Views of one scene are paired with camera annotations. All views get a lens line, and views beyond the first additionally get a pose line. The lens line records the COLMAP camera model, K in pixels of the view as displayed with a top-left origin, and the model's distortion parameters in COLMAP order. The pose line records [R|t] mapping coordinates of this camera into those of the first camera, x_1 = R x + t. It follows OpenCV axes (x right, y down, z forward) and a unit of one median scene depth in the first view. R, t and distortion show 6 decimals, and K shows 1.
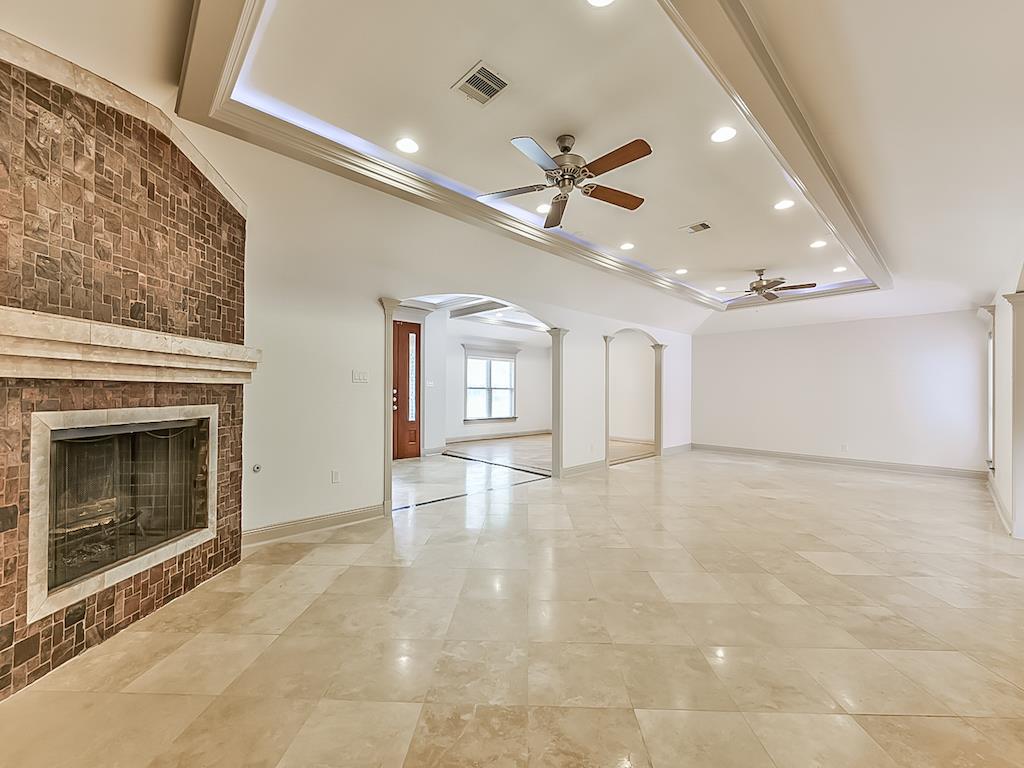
lens RADIAL K [[413.8, 0, 515.8], [0, 413.8, 388.2], [0, 0, 1]] dist [-0.001500, -0.000465]
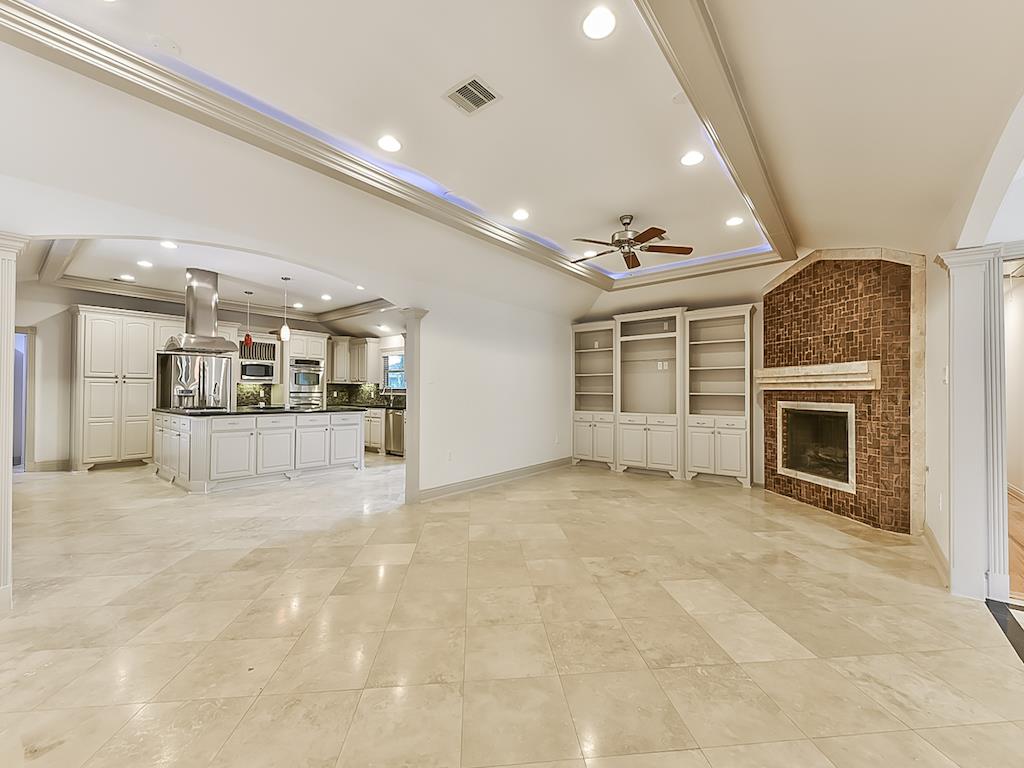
lens RADIAL K [[413.8, 0, 509.9], [0, 413.8, 386.9], [0, 0, 1]] dist [-0.001500, -0.000465]
pose [[-0.993152, -0.011680, -0.116245, 0.701639], [-0.010015, 0.999839, -0.014900, 0.013611], [0.116400, -0.013634, -0.993109, 2.434731]]
